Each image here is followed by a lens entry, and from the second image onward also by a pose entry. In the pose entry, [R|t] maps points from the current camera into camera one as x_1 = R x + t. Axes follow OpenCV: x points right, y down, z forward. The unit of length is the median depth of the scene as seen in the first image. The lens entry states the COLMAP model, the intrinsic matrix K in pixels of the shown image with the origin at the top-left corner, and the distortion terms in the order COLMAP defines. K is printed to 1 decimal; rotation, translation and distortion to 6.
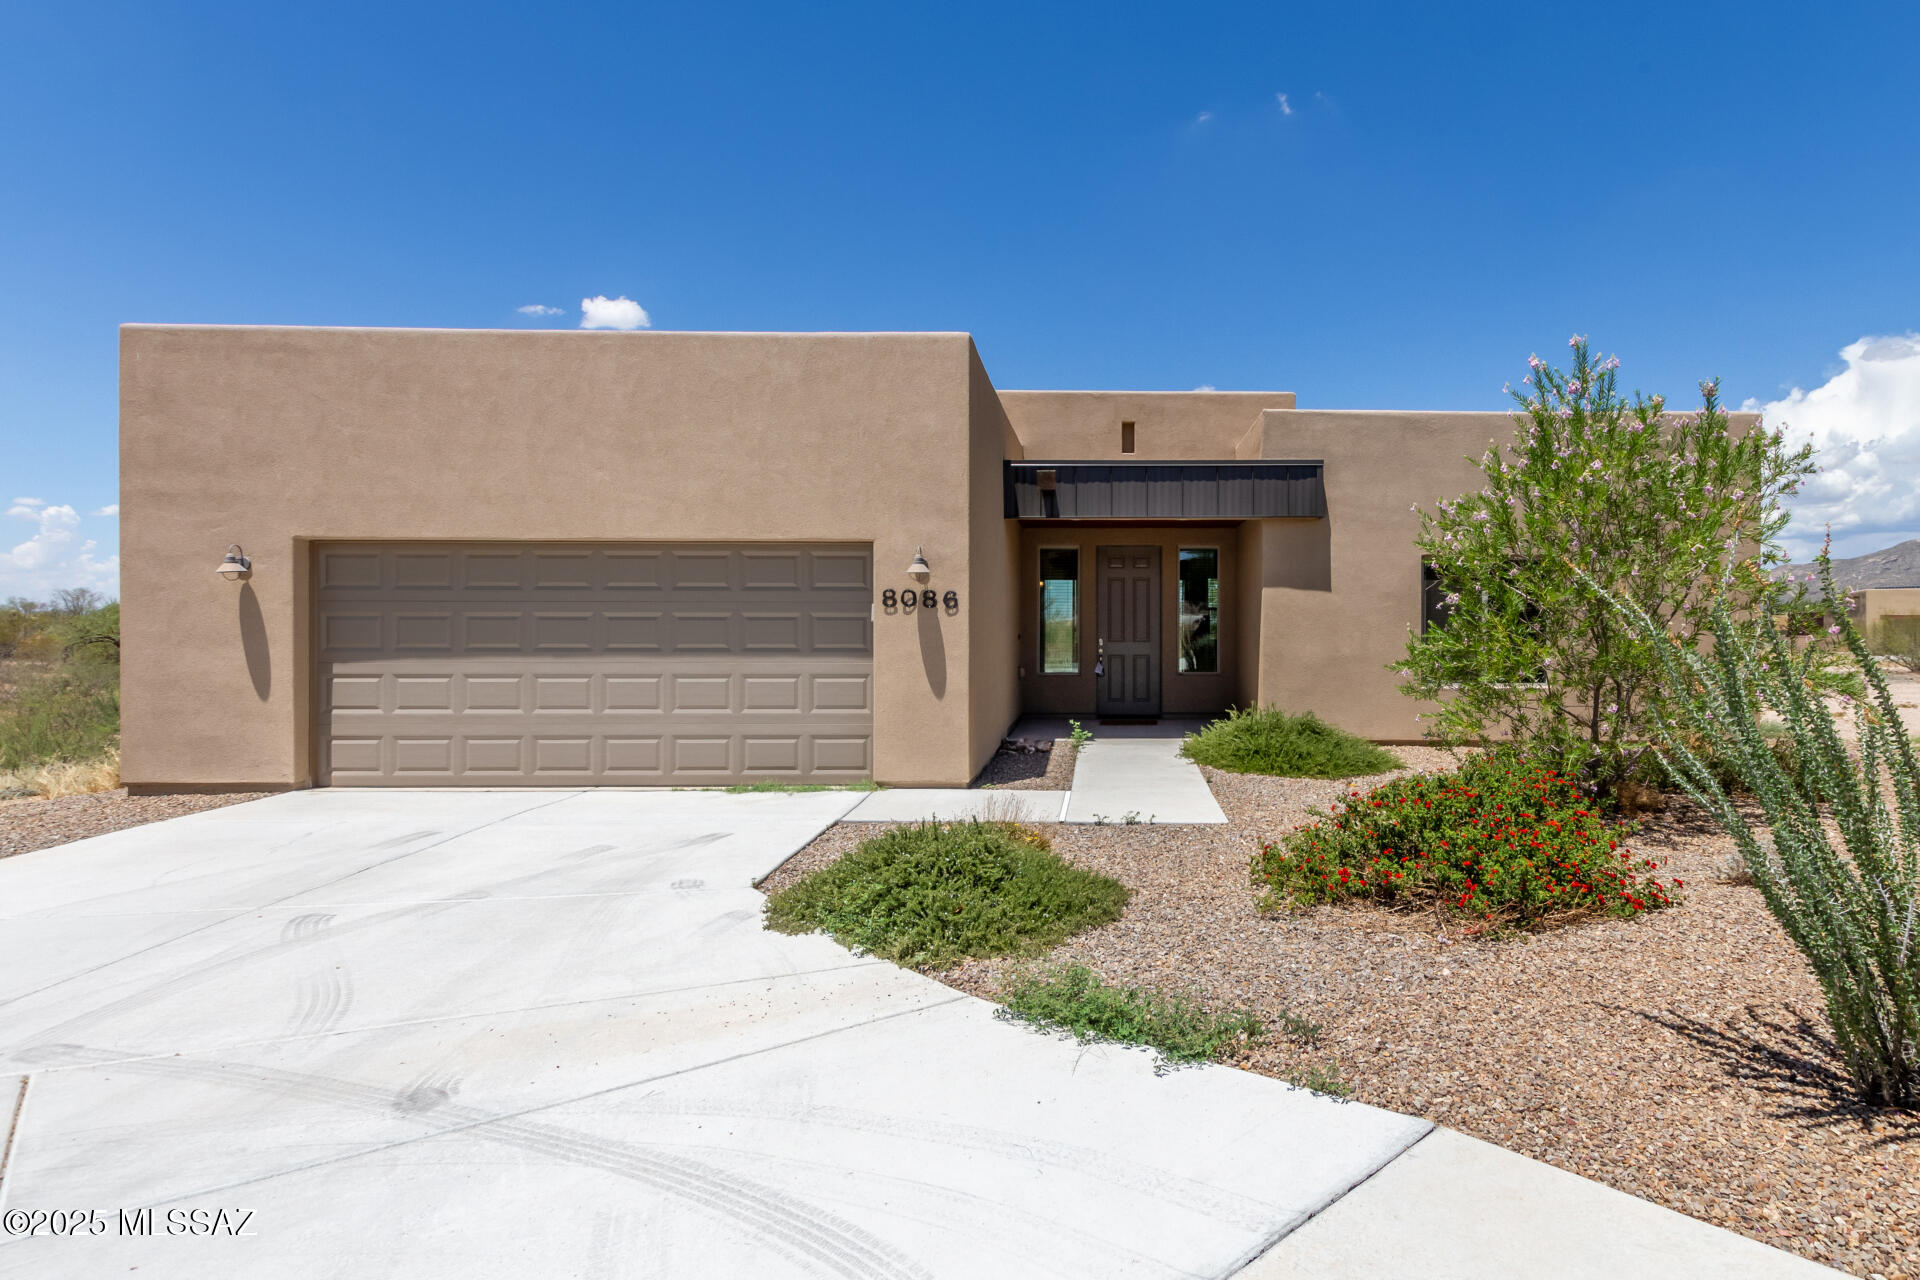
lens RADIAL K [[1030.5, 0, 1124.5], [0, 1030.5, 629.5], [0, 0, 1]] dist [-0.000850, 0.002085]
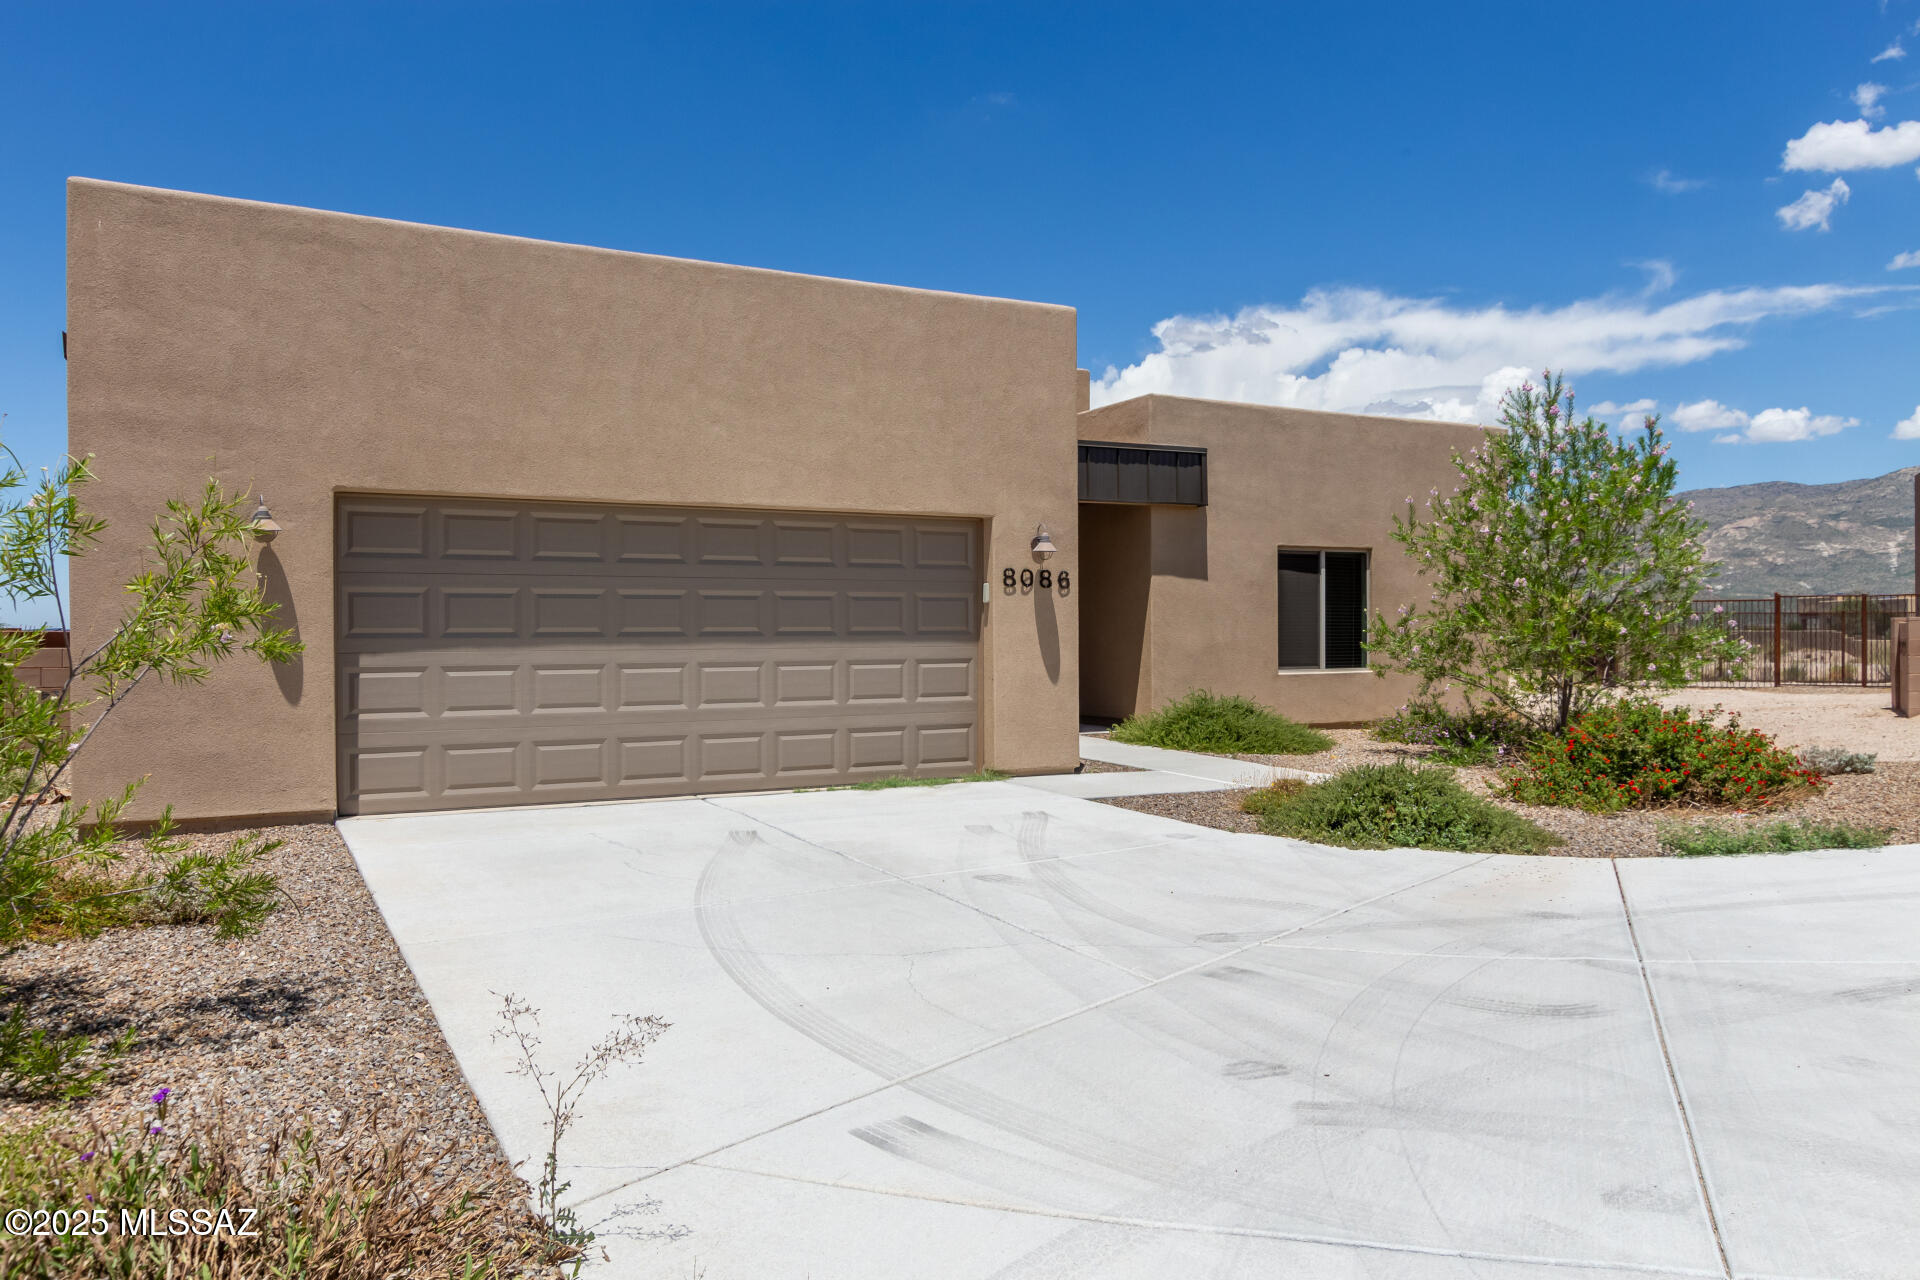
lens RADIAL K [[1395.1, 0, 957.1], [0, 1395.1, 645.3], [0, 0, 1]] dist [-0.002144, -0.002812]
pose [[0.889747, -0.009216, 0.456360, -0.859414], [0.008568, 0.999957, 0.003489, 0.027213], [-0.456373, 0.000806, 0.889788, -0.127655]]
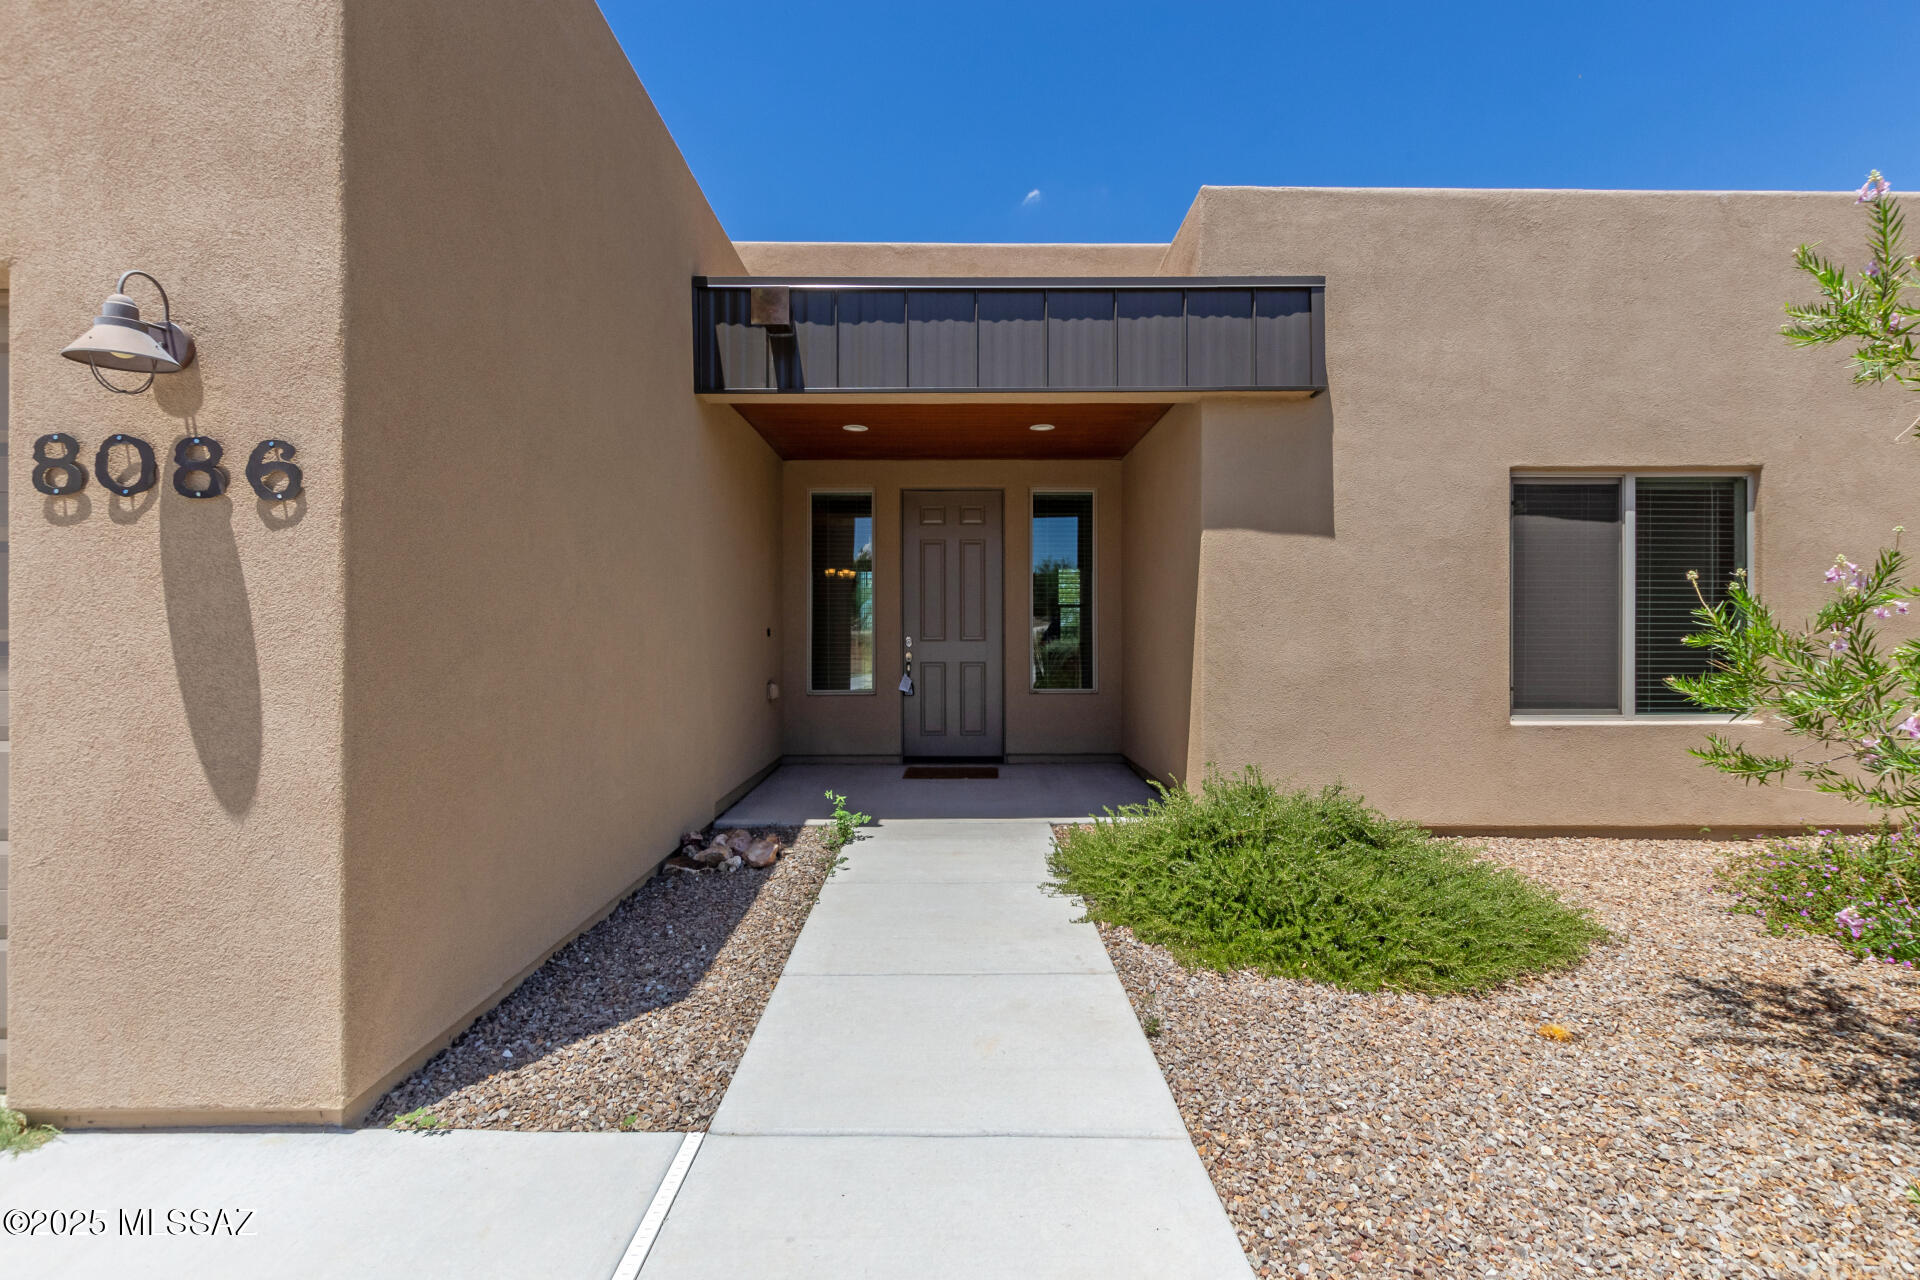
lens RADIAL K [[883.8, 0, 966.2], [0, 883.8, 636.1], [0, 0, 1]] dist [0.004813, -0.000143]
pose [[0.999991, -0.003751, -0.002177, 0.022421], [0.003741, 0.999981, -0.004798, 0.018767], [0.002195, 0.004790, 0.999986, 0.754280]]
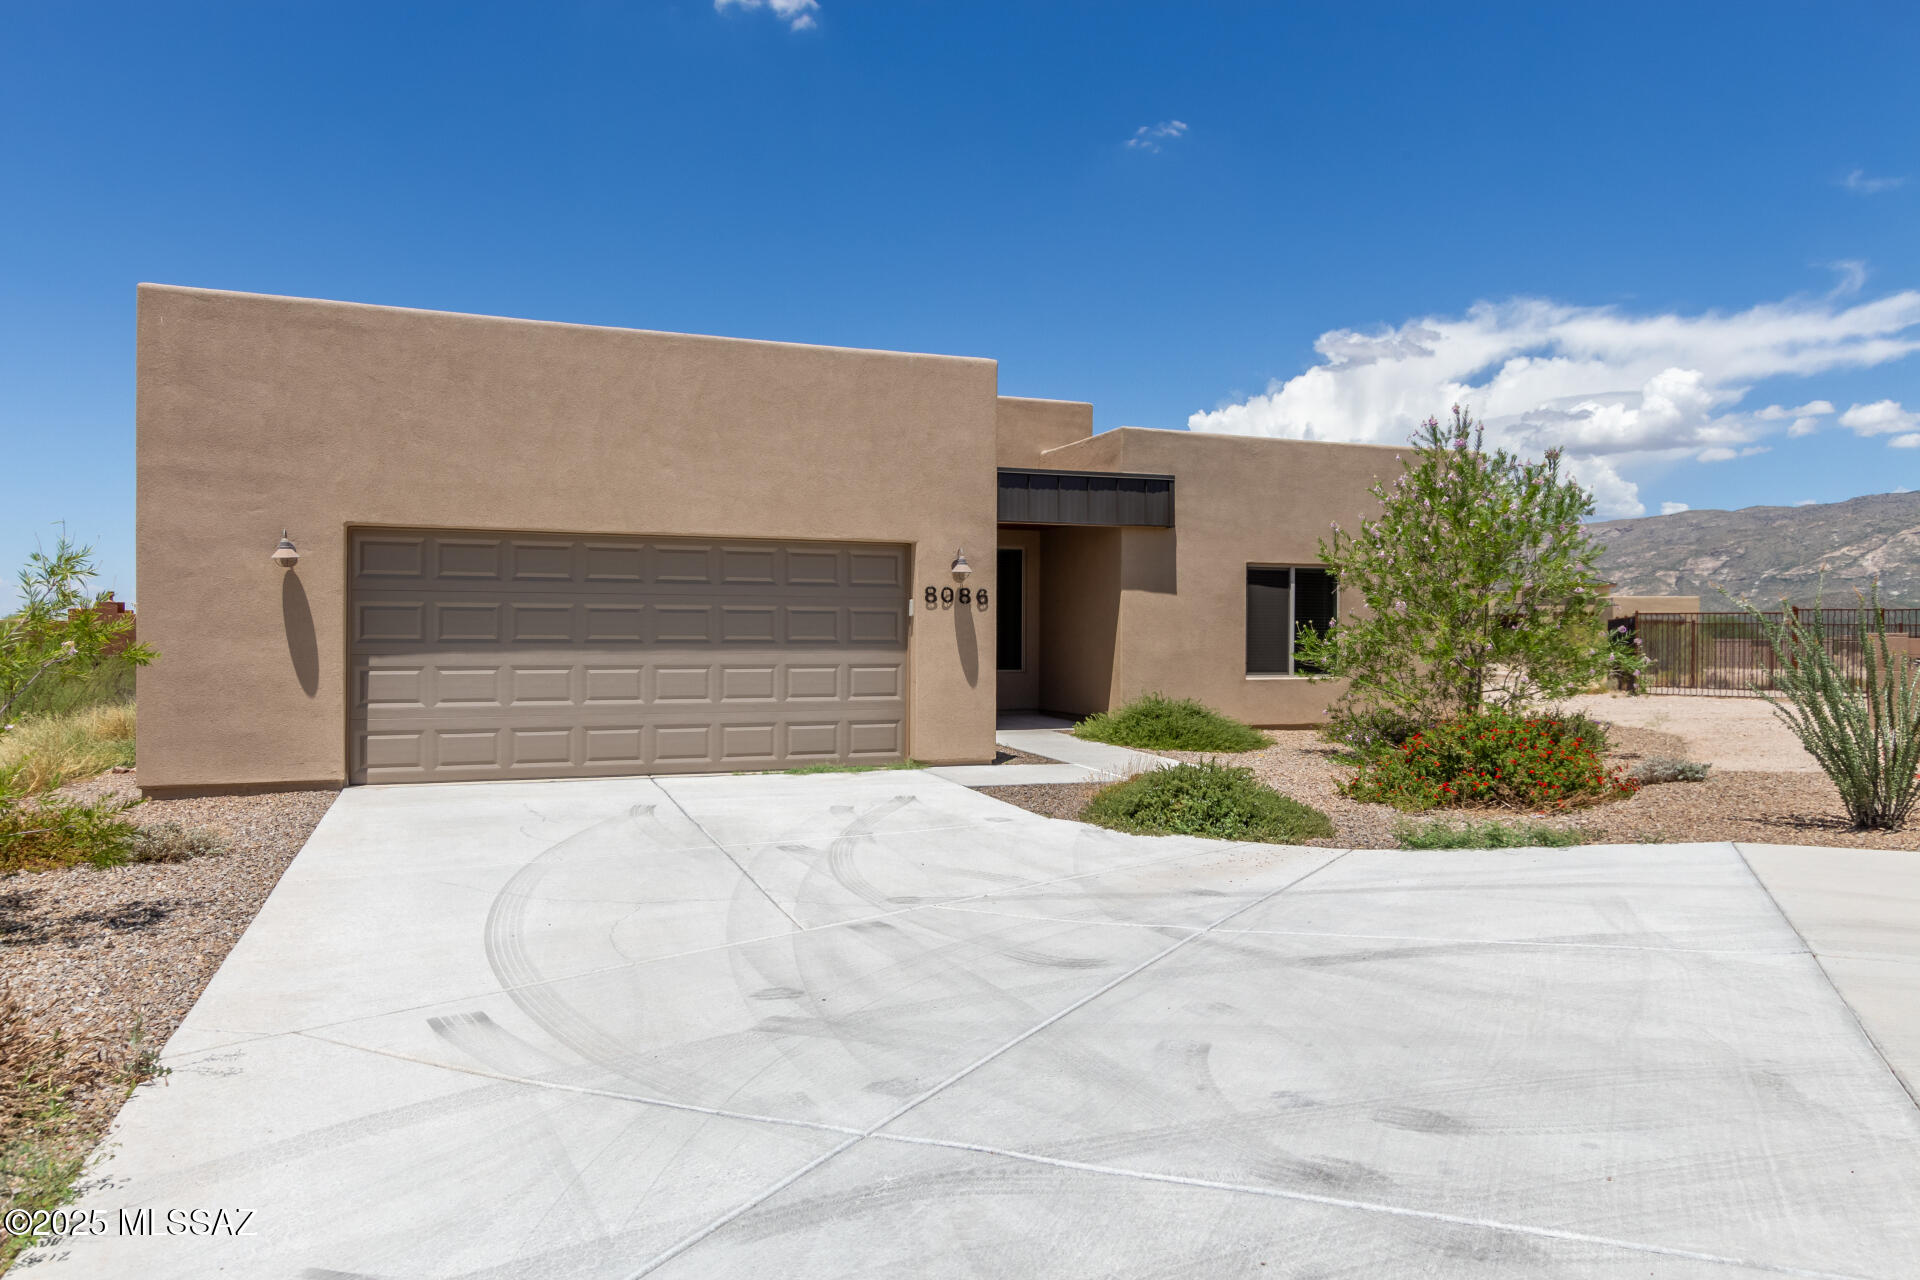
lens RADIAL K [[1295.6, 0, 952.9], [0, 1295.6, 641.6], [0, 0, 1]] dist [0.006141, -0.002017]
pose [[0.941818, 0.000734, 0.336122, -0.672779], [-0.001690, 0.999995, 0.002552, 0.016351], [-0.336118, -0.002971, 0.941815, -0.320482]]
